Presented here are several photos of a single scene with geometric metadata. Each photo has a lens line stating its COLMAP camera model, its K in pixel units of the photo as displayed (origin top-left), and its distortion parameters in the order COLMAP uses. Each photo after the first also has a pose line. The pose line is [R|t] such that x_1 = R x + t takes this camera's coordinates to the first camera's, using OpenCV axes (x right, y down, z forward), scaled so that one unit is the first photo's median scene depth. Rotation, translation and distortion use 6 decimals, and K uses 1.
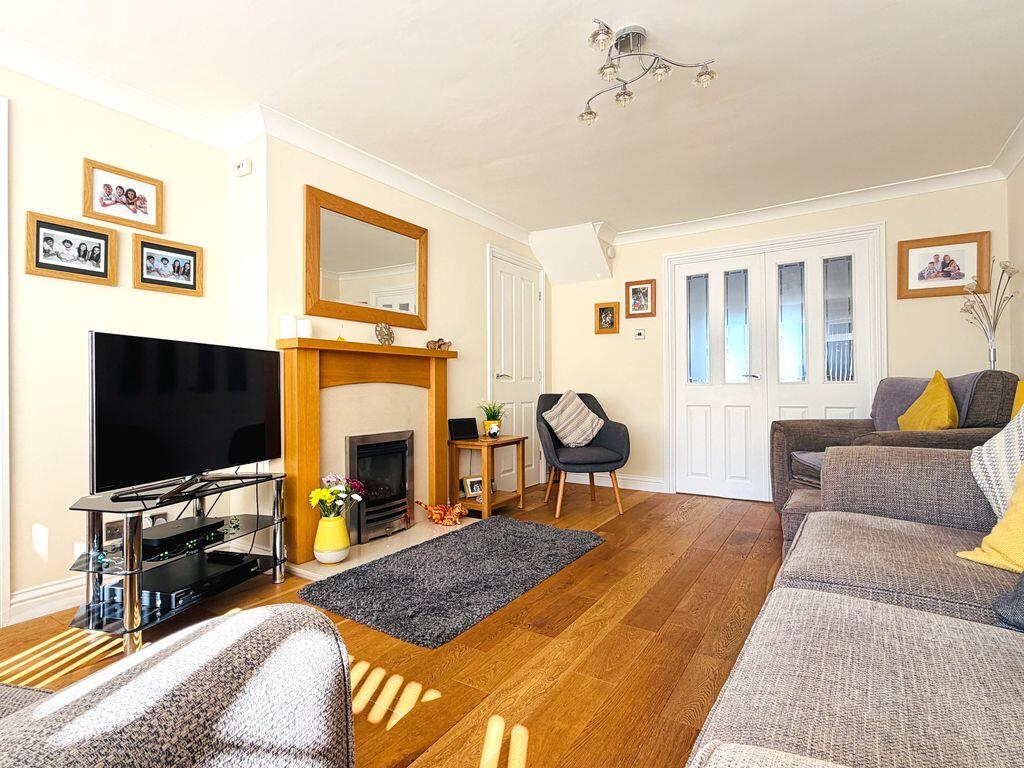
lens RADIAL K [[511.7, 0, 500.8], [0, 511.7, 384.9], [0, 0, 1]] dist [0.000816, -0.000059]
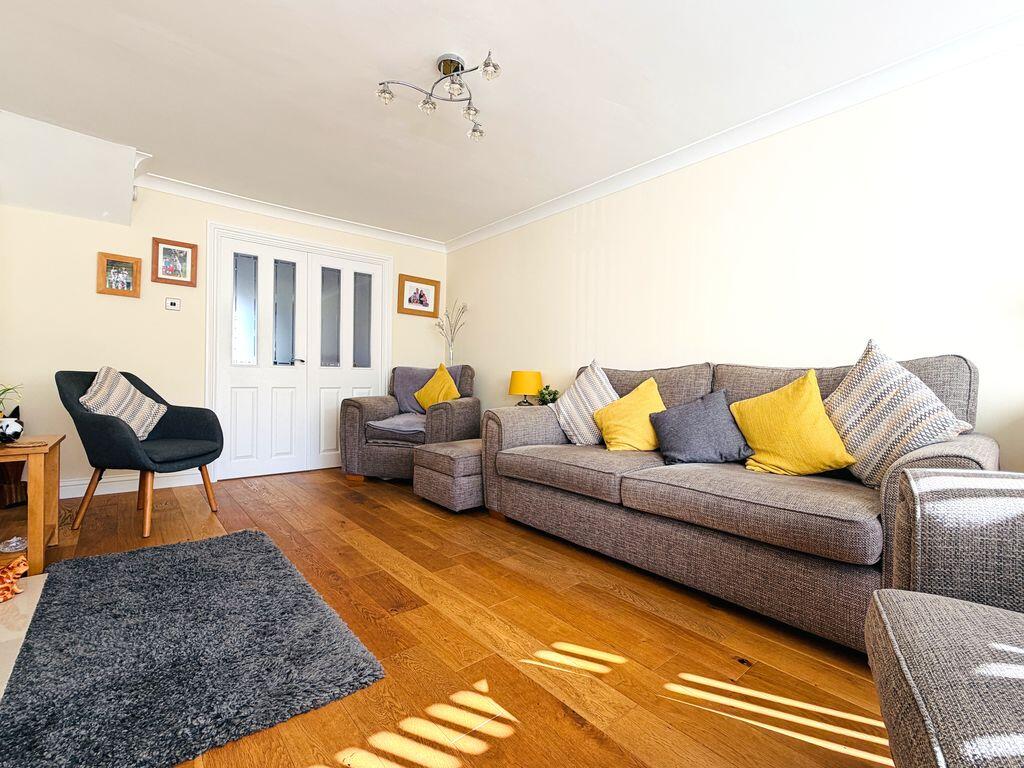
lens RADIAL K [[464.2, 0, 512.0], [0, 464.2, 384.0], [0, 0, 1]] dist [0.000046, -0.000042]
pose [[0.283031, 0.002392, 0.959108, -0.408367], [-0.025627, 0.999659, 0.005069, 0.020312], [-0.958768, -0.026014, 0.282996, 0.314385]]
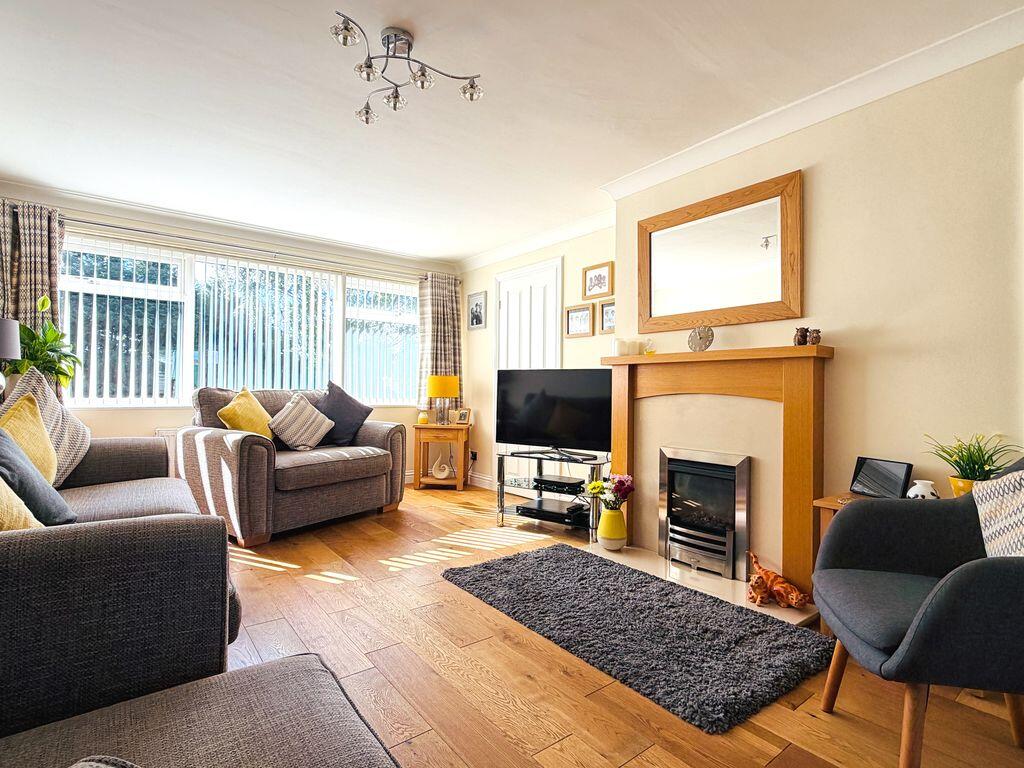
lens RADIAL K [[511.7, 0, 500.8], [0, 511.7, 384.9], [0, 0, 1]] dist [0.000816, -0.000059]
pose [[-0.336407, -0.008990, -0.941674, 0.635340], [0.000382, 0.999953, -0.009682, -0.010149], [0.941717, -0.003617, -0.336388, 0.866358]]
